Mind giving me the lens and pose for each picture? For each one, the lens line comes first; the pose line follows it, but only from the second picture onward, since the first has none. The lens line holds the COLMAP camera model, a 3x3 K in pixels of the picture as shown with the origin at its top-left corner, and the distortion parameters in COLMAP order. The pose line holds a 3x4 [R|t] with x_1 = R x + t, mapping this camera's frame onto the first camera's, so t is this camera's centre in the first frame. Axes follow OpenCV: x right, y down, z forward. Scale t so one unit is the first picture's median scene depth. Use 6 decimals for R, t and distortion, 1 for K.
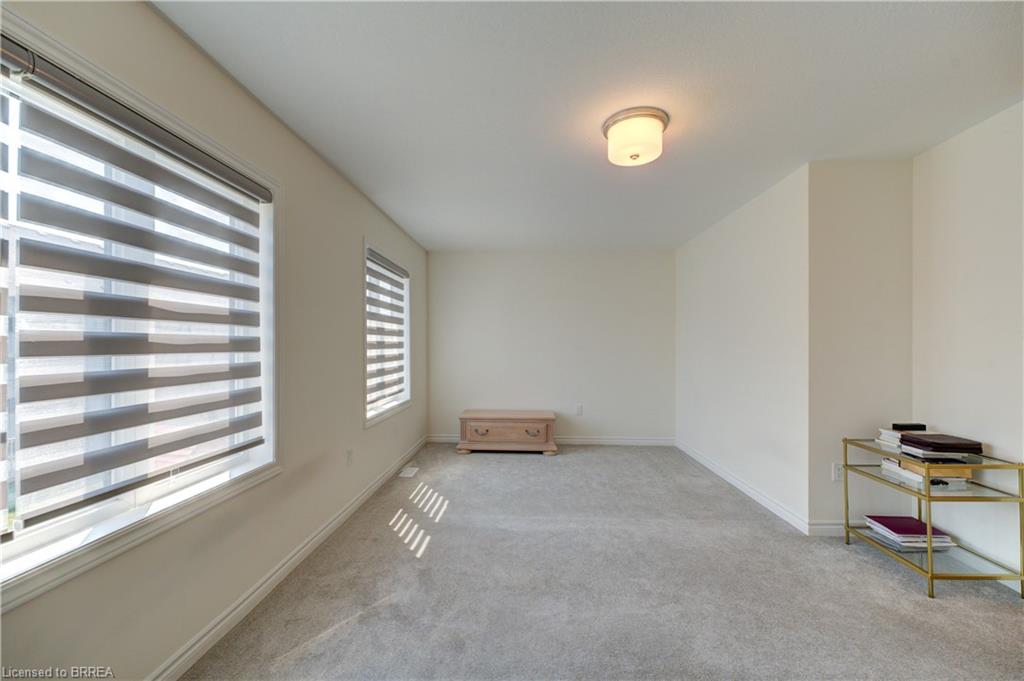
lens RADIAL K [[412.3, 0, 509.8], [0, 412.3, 341.3], [0, 0, 1]] dist [-0.001389, -0.001080]
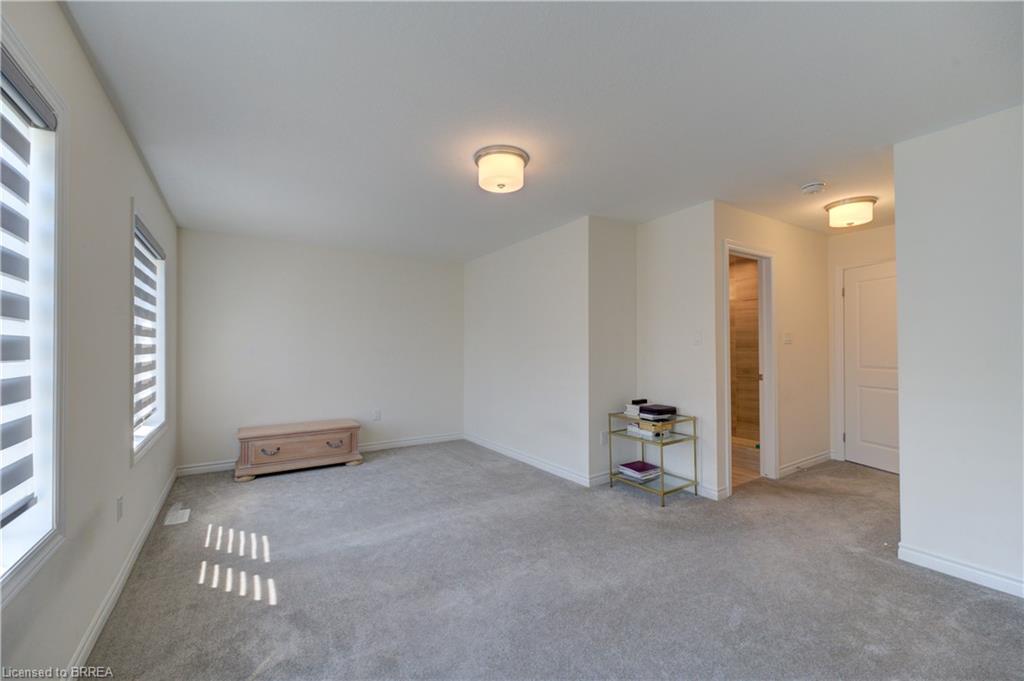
lens RADIAL K [[412.3, 0, 510.2], [0, 412.3, 340.2], [0, 0, 1]] dist [-0.001389, -0.001080]
pose [[0.808823, 0.009262, 0.587979, -0.308147], [-0.002787, 0.999925, -0.011917, 0.000405], [-0.588046, 0.008001, 0.808788, 0.043236]]
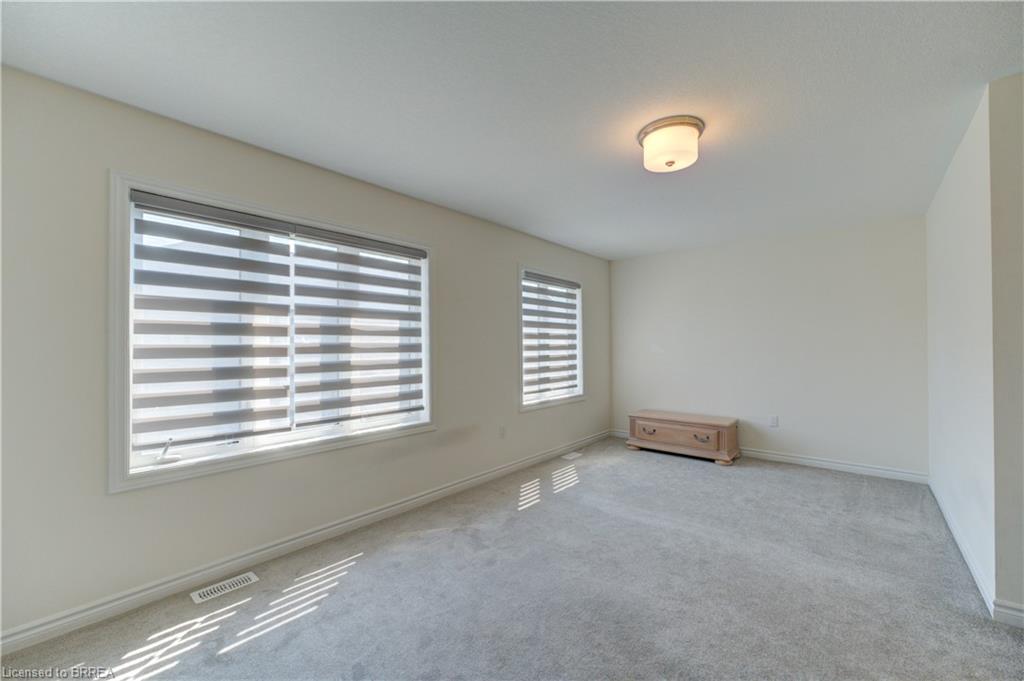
lens RADIAL K [[412.3, 0, 510.9], [0, 412.3, 338.6], [0, 0, 1]] dist [-0.001389, -0.001080]
pose [[0.790386, -0.017402, -0.612362, 0.530582], [0.011535, 0.999842, -0.013525, -0.001894], [0.612501, 0.003626, 0.790462, -0.047586]]
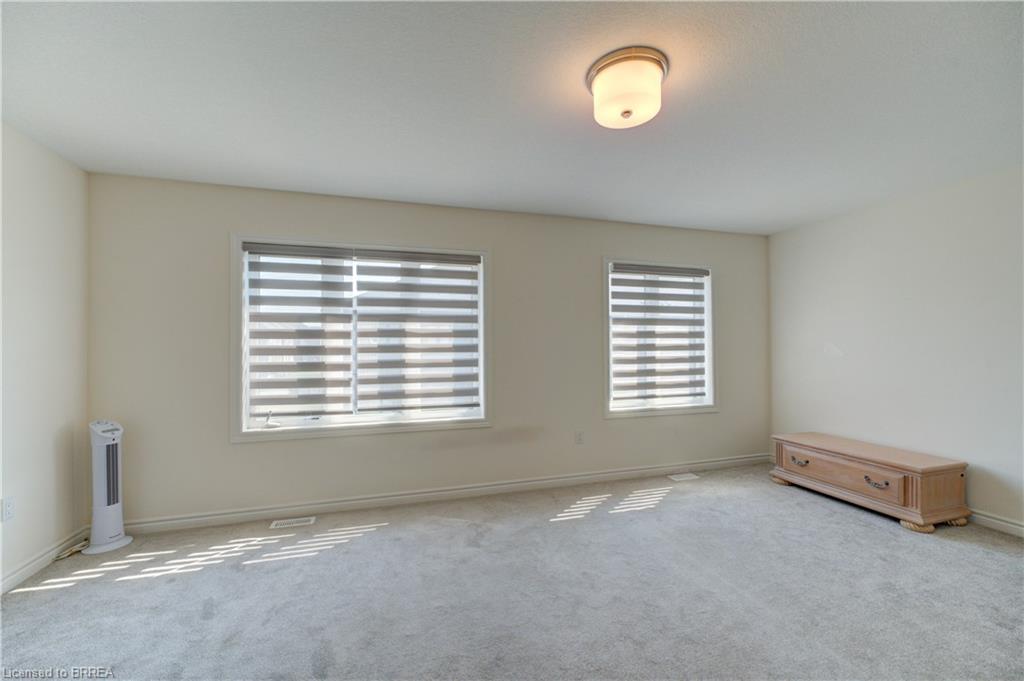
lens RADIAL K [[412.3, 0, 510.0], [0, 412.3, 339.1], [0, 0, 1]] dist [-0.001389, -0.001080]
pose [[0.339695, -0.021481, -0.940290, 0.845066], [0.013680, 0.999746, -0.017897, 0.002385], [0.940436, -0.006784, 0.339902, 0.440174]]
